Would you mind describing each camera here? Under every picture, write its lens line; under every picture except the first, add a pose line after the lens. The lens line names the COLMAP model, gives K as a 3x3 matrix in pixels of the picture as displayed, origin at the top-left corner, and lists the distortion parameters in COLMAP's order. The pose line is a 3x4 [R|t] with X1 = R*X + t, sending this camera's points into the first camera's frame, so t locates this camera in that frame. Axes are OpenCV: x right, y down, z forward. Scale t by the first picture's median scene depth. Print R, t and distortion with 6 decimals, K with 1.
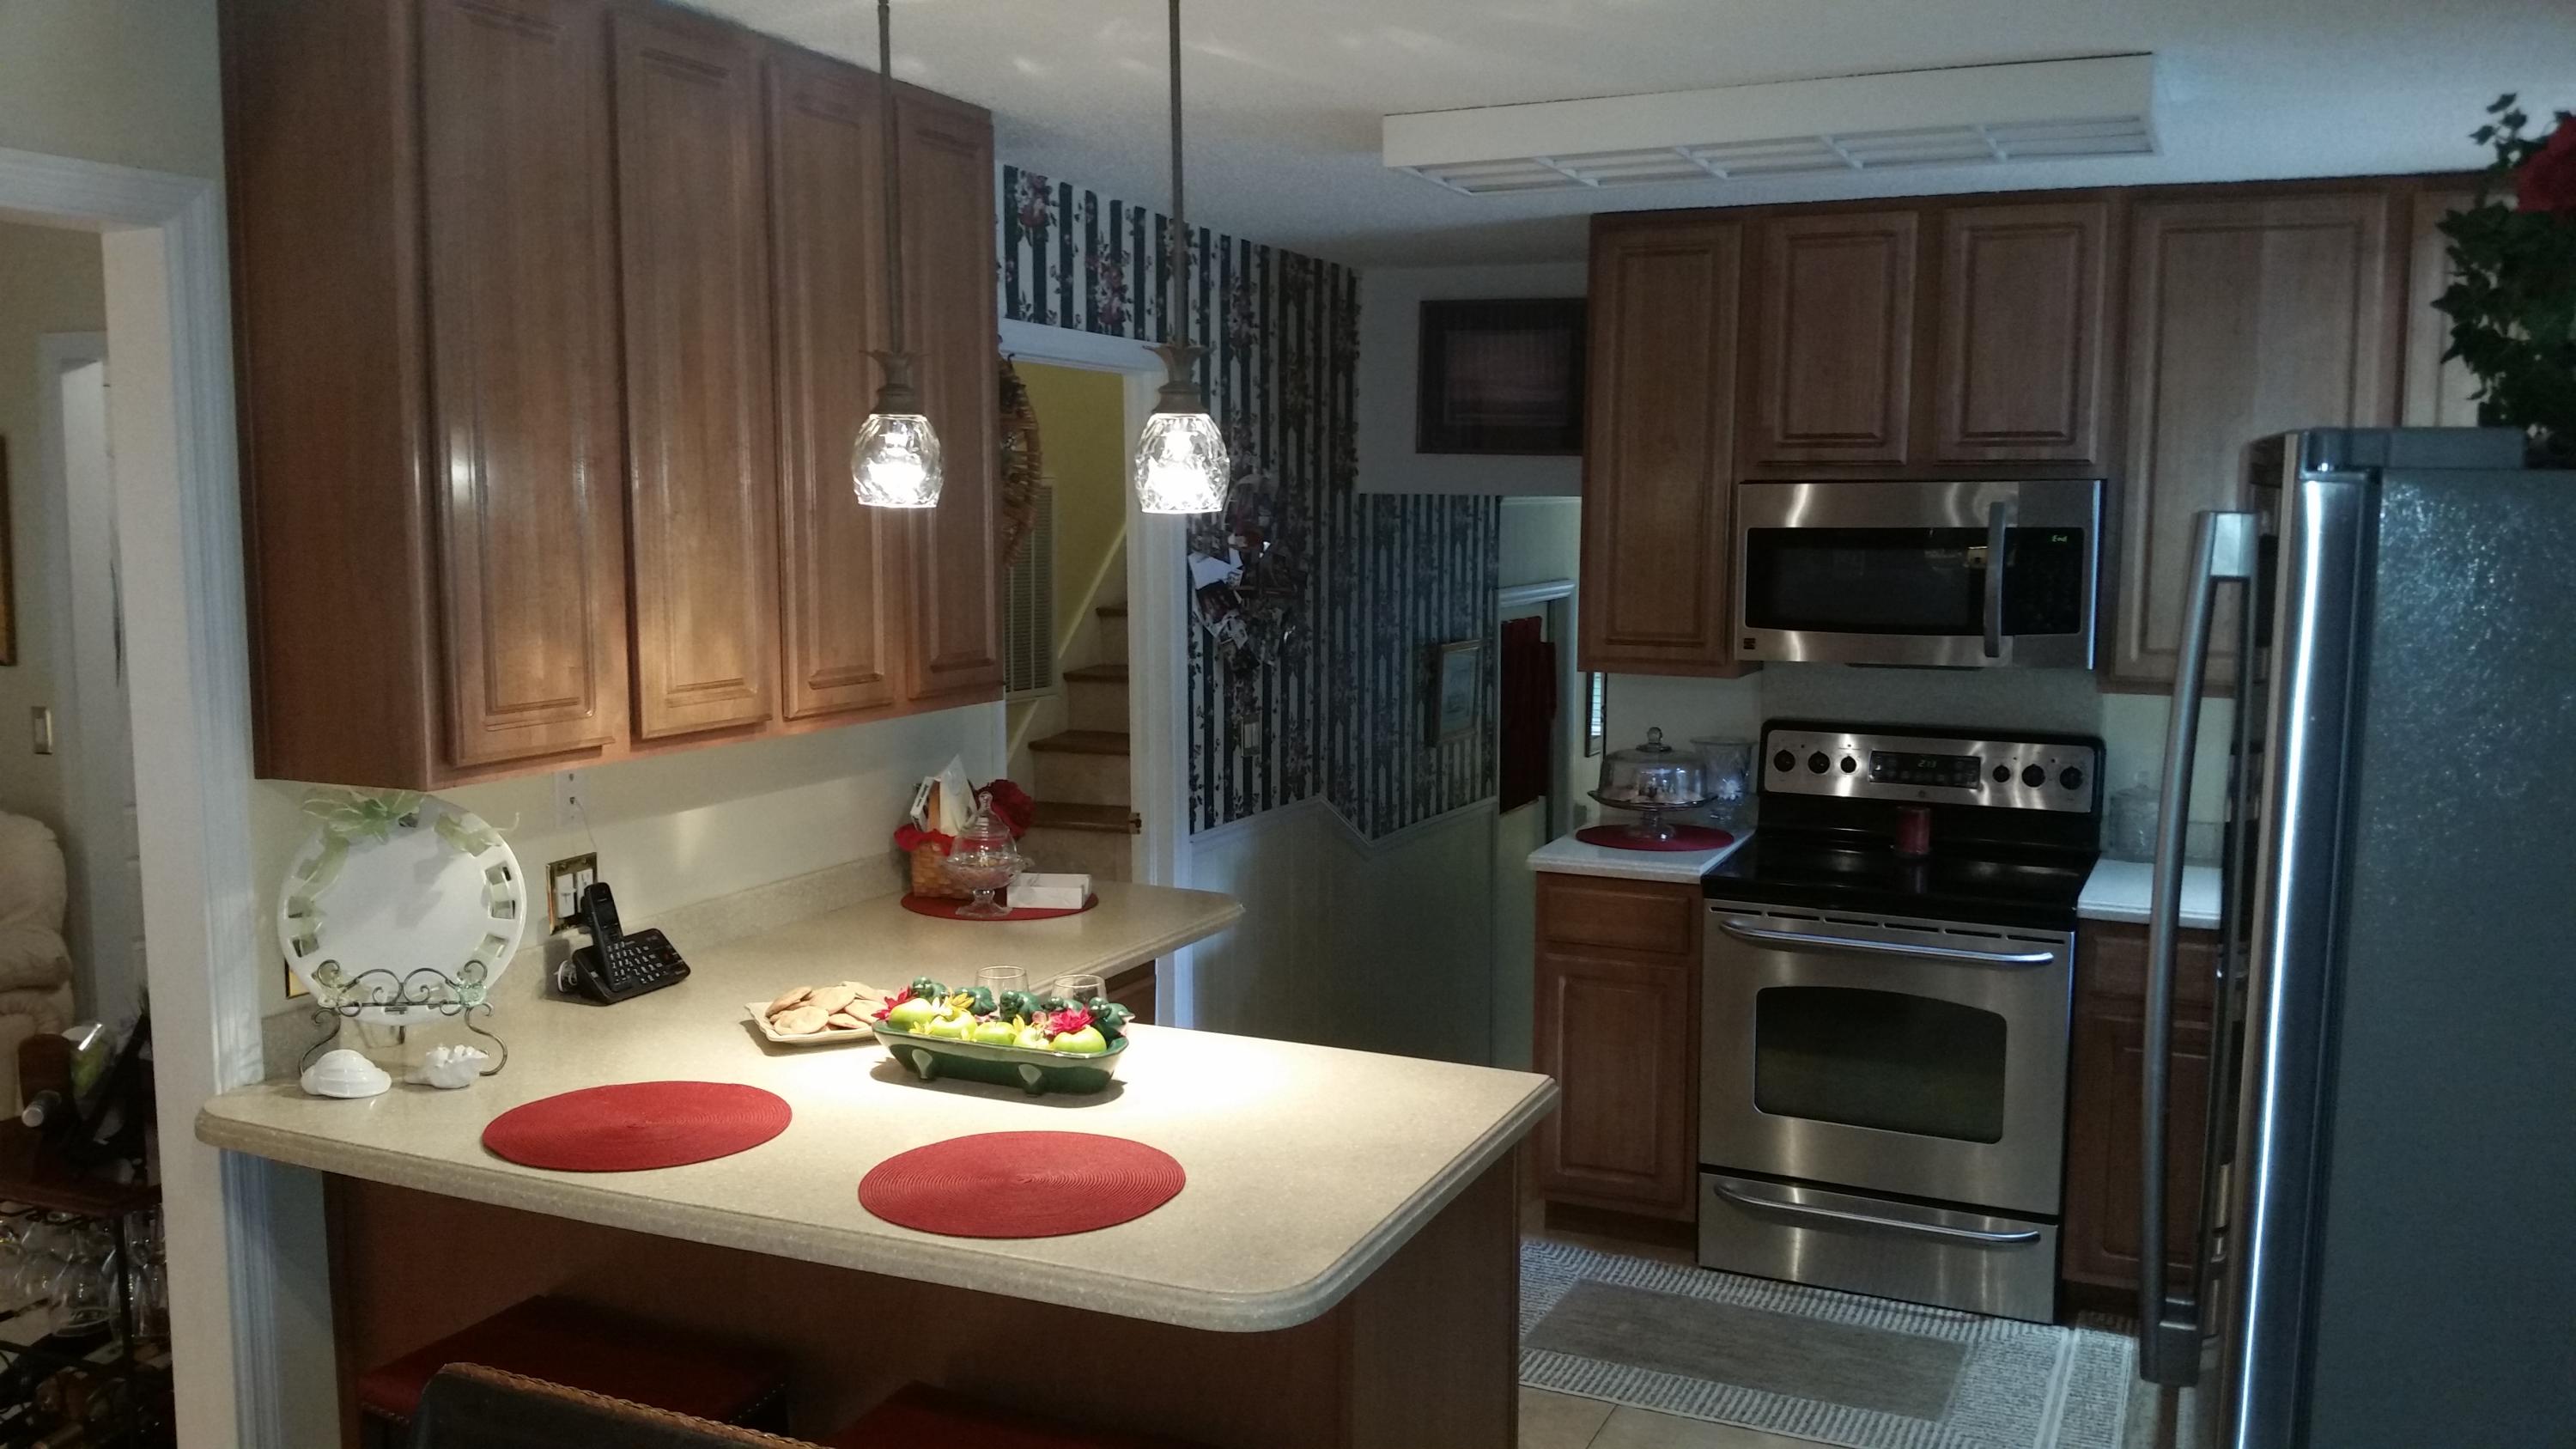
lens RADIAL K [[2073.7, 0, 1232.6], [0, 2073.7, 727.5], [0, 0, 1]] dist [0.173541, -0.384529]
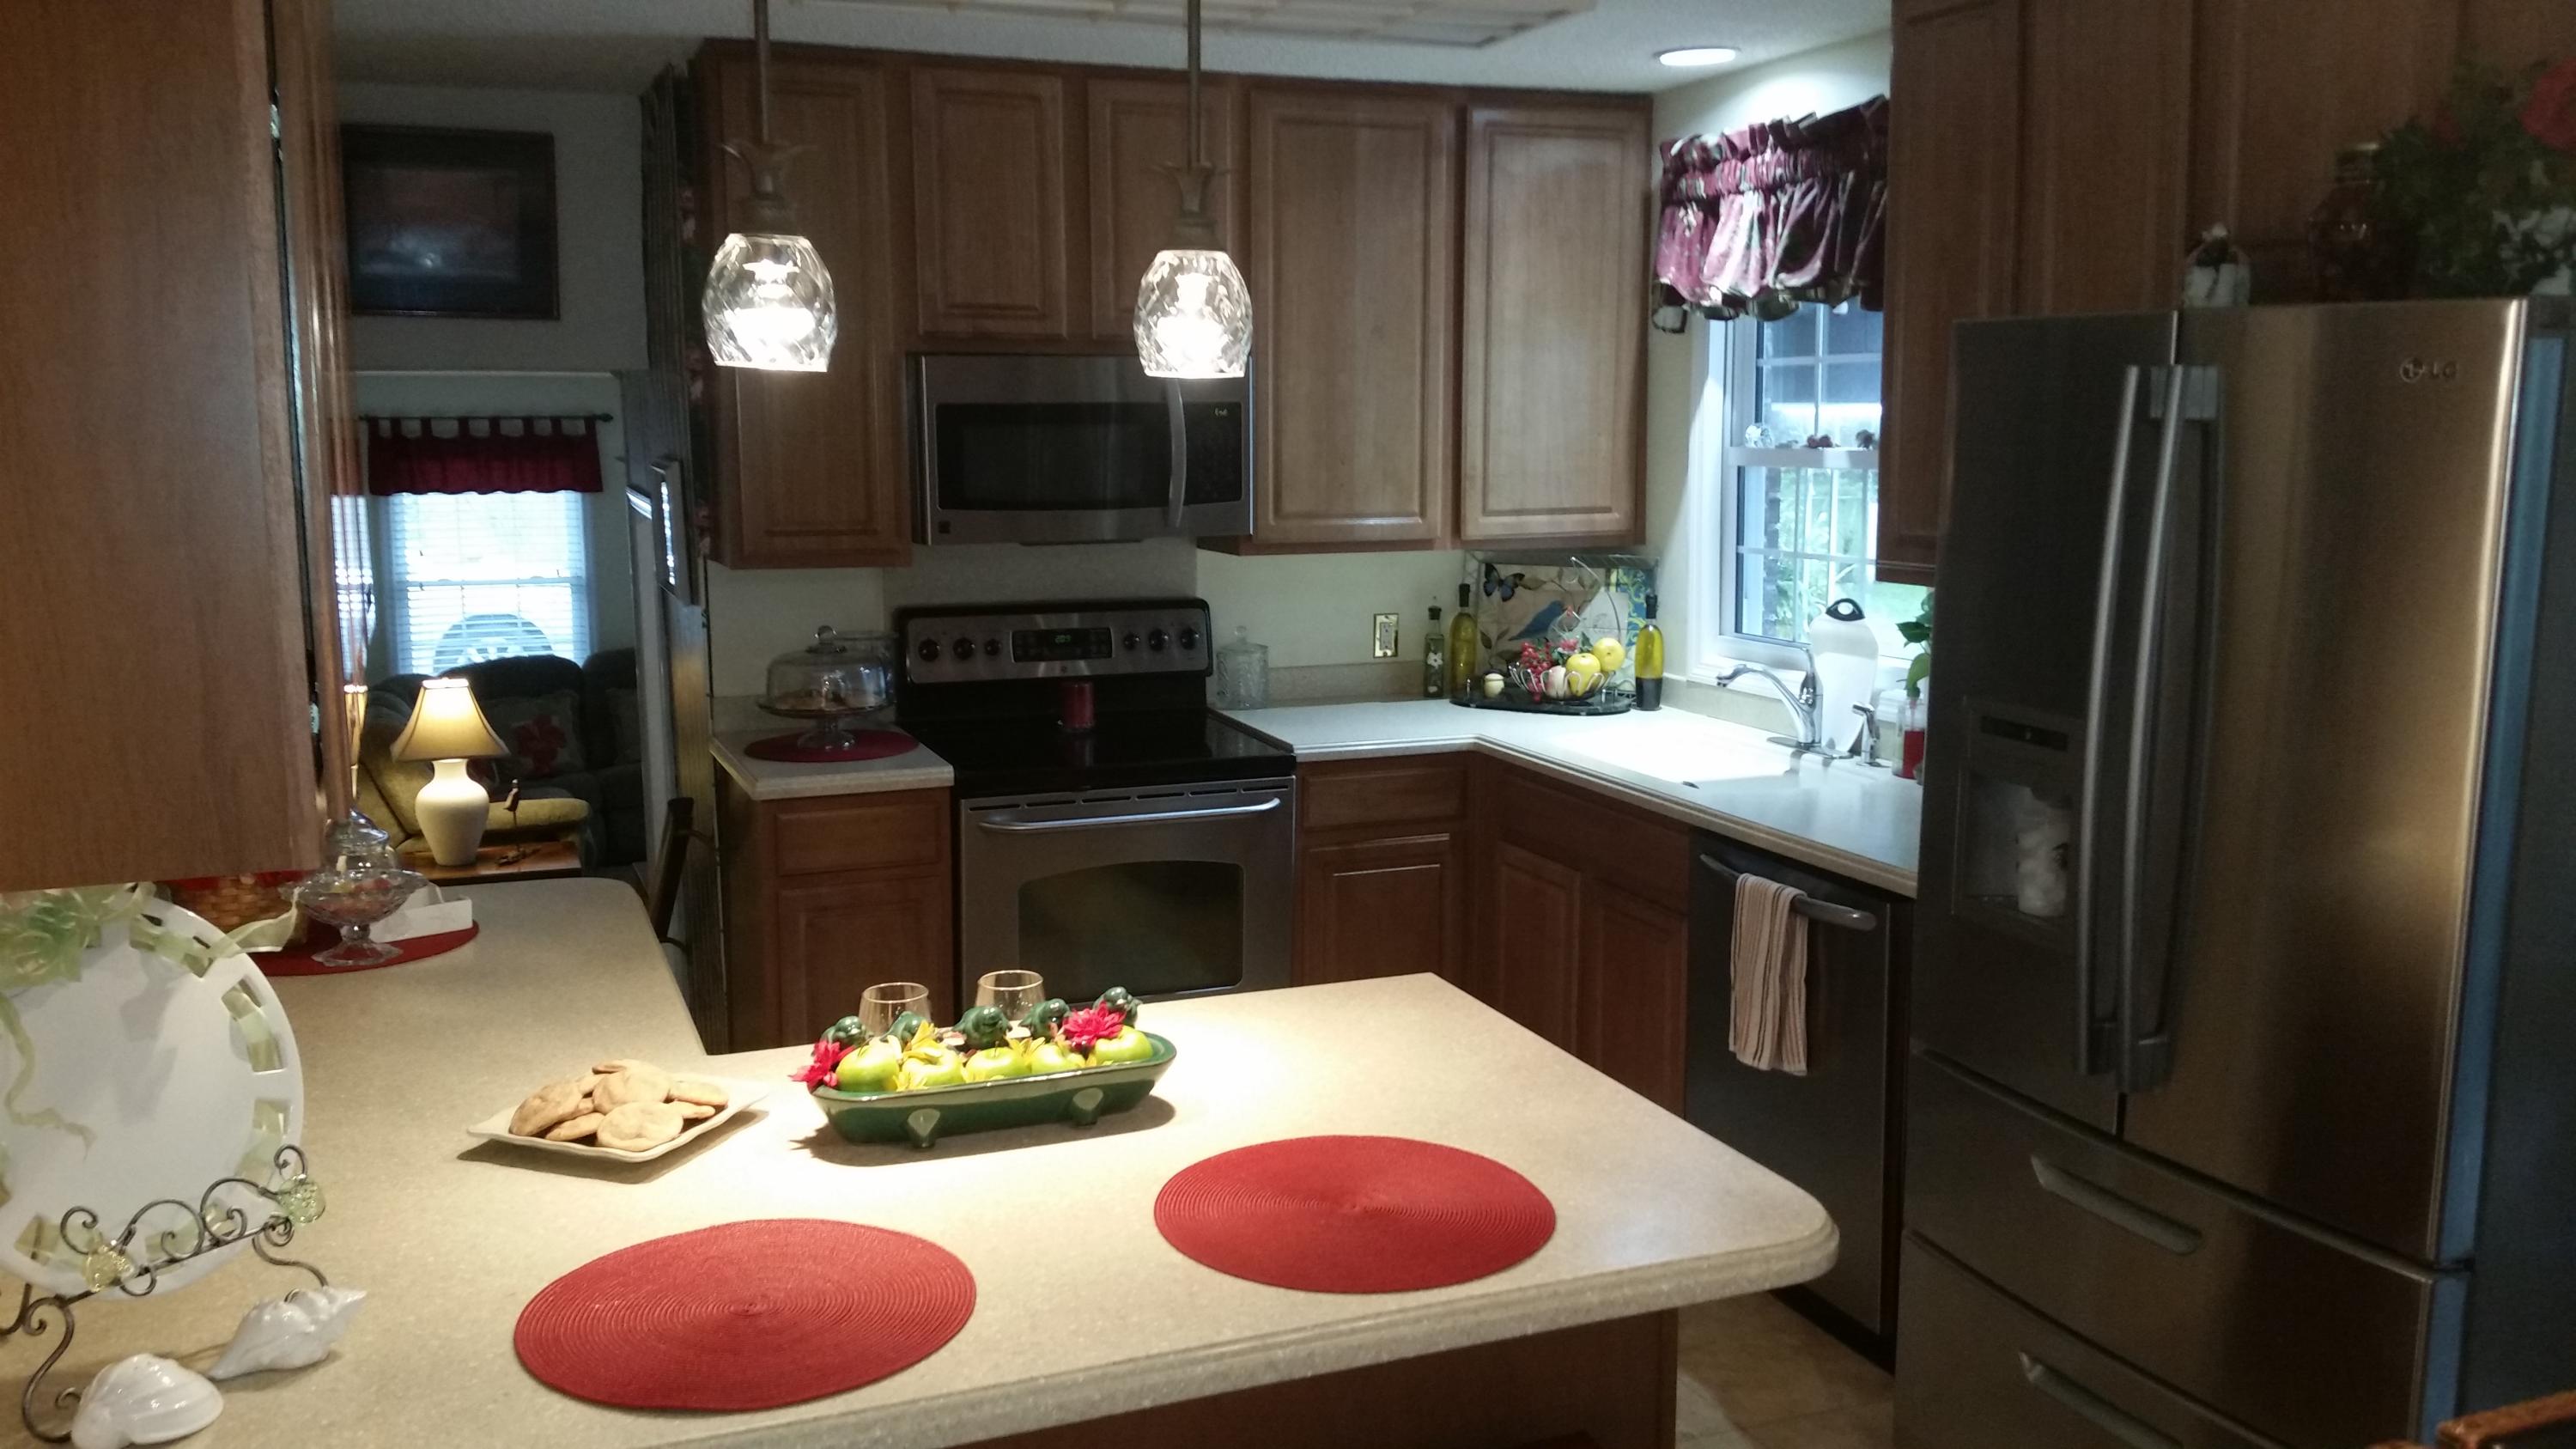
lens RADIAL K [[2115.9, 0, 1288.0], [0, 2115.9, 724.5], [0, 0, 1]] dist [0.136635, -0.225143]
pose [[0.692850, -0.118350, 0.711303, -0.355922], [0.083517, 0.992971, 0.083864, -0.020347], [-0.716228, 0.001301, 0.697865, 0.233368]]
